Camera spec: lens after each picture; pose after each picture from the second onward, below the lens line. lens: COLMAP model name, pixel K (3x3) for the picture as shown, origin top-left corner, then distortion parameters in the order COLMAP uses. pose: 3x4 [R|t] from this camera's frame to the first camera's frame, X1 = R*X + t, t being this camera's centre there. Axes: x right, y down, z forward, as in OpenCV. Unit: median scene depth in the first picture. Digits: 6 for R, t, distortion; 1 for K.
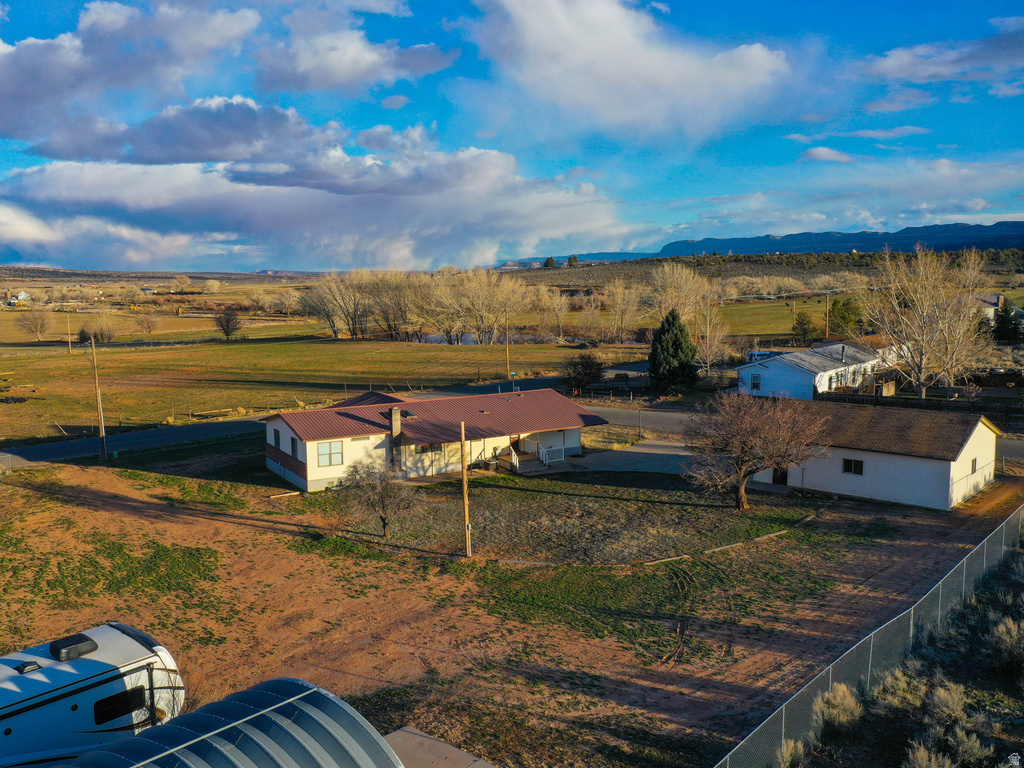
lens RADIAL K [[902.9, 0, 512.0], [0, 902.9, 384.0], [0, 0, 1]] dist [-0.004959, -0.006660]
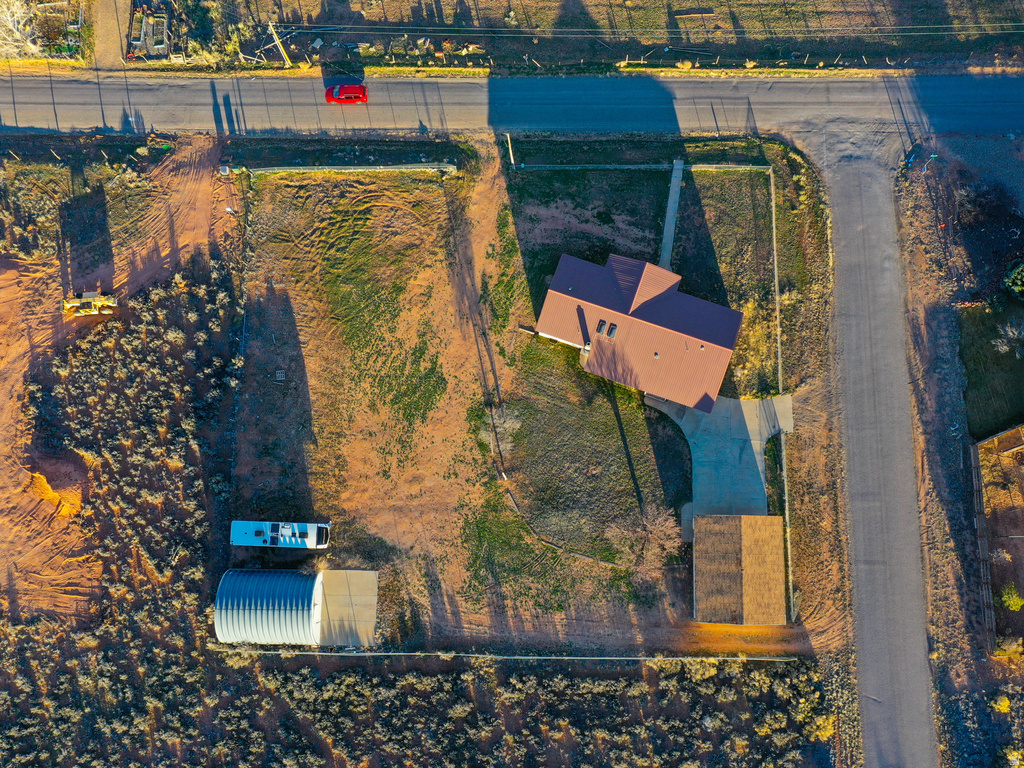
lens RADIAL K [[902.9, 0, 512.0], [0, 902.9, 384.0], [0, 0, 1]] dist [-0.004959, -0.006660]
pose [[0.625577, 0.760917, -0.172219, 0.145448], [-0.057554, 0.265158, 0.962486, -1.685234], [0.778037, -0.592197, 0.209670, 0.517773]]
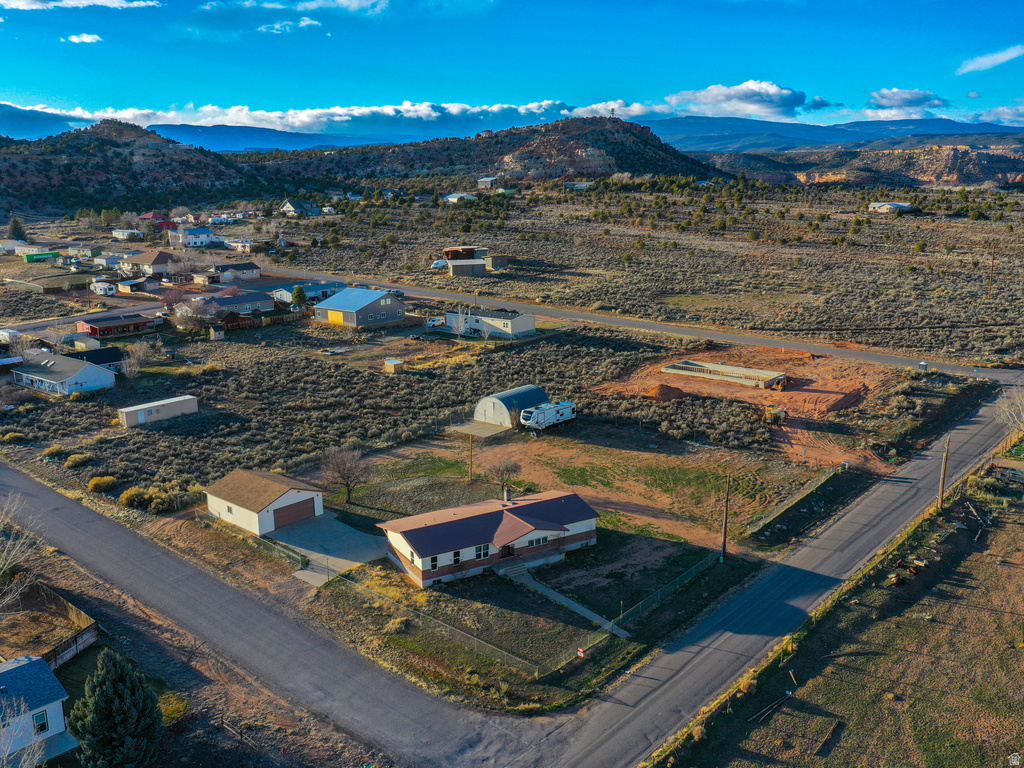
lens RADIAL K [[902.9, 0, 512.0], [0, 902.9, 384.0], [0, 0, 1]] dist [-0.004959, -0.006660]
pose [[-0.999538, -0.002923, 0.030246, -0.198962], [0.007599, 0.939695, 0.341930, -0.810681], [-0.029421, 0.342002, -0.939239, 2.747589]]
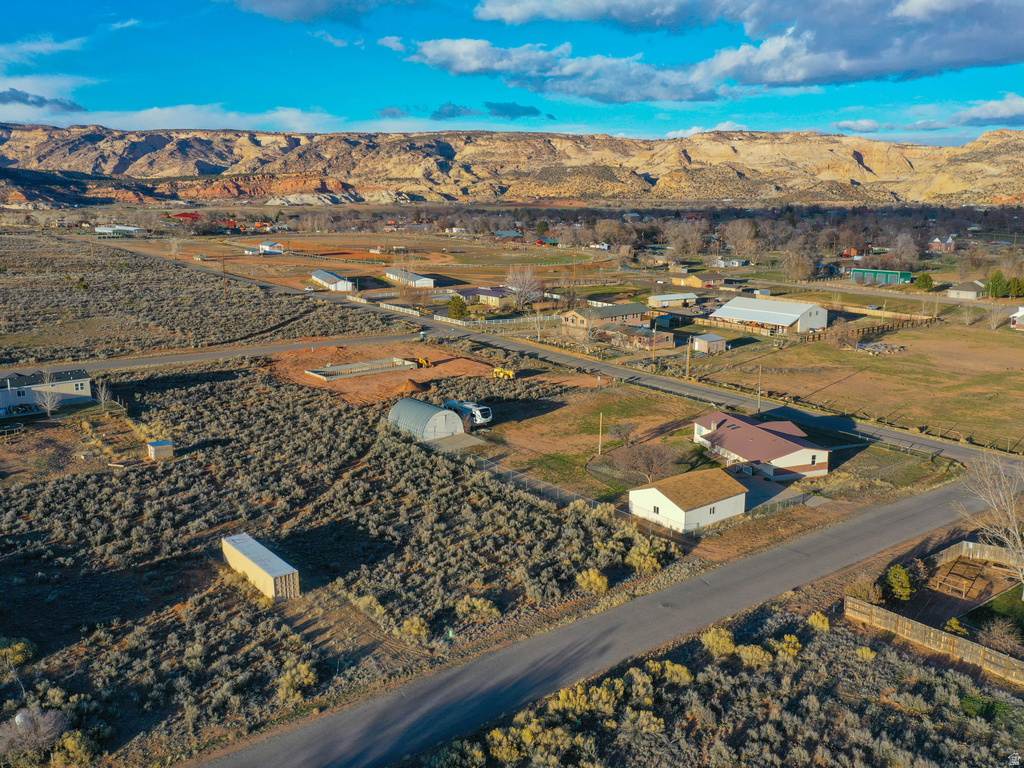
lens RADIAL K [[902.9, 0, 512.0], [0, 902.9, 384.0], [0, 0, 1]] dist [-0.004959, -0.006660]
pose [[-0.219400, 0.198719, -0.955183, 2.293326], [-0.112828, 0.967300, 0.227156, -0.556754], [0.969089, 0.157610, -0.189805, 0.986001]]
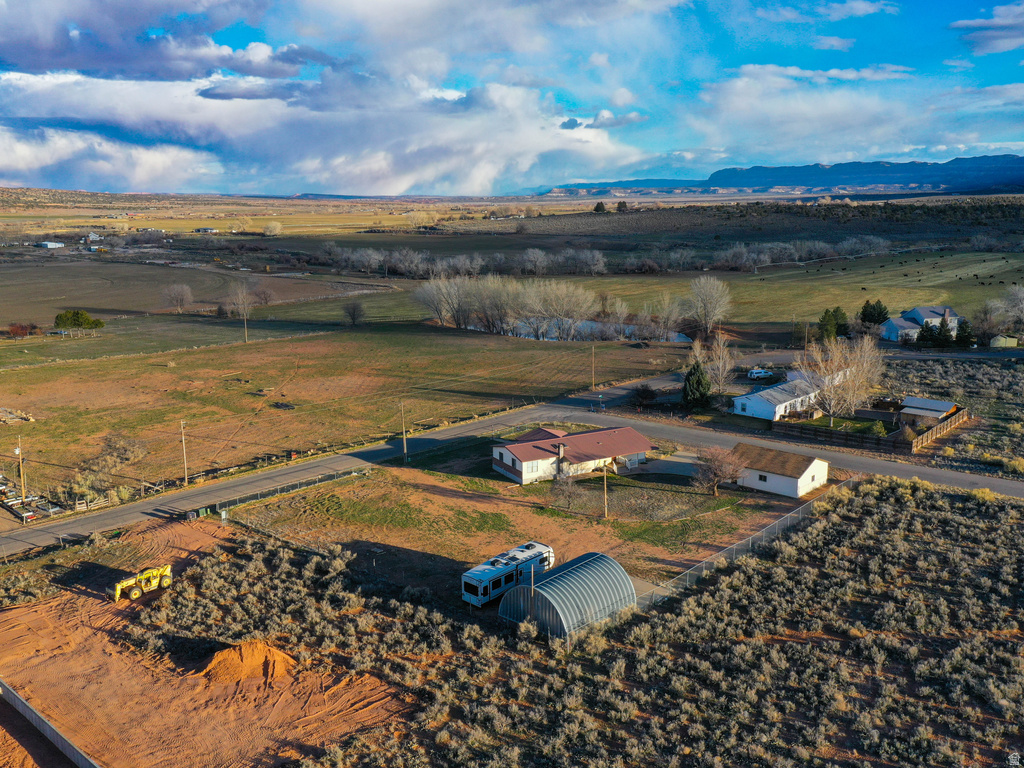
lens RADIAL K [[902.9, 0, 512.0], [0, 902.9, 384.0], [0, 0, 1]] dist [-0.004959, -0.006660]
pose [[0.998666, -0.006389, -0.051232, -0.138235], [0.010568, 0.996599, 0.081726, -0.310747], [0.050536, -0.082158, 0.995337, -1.201710]]
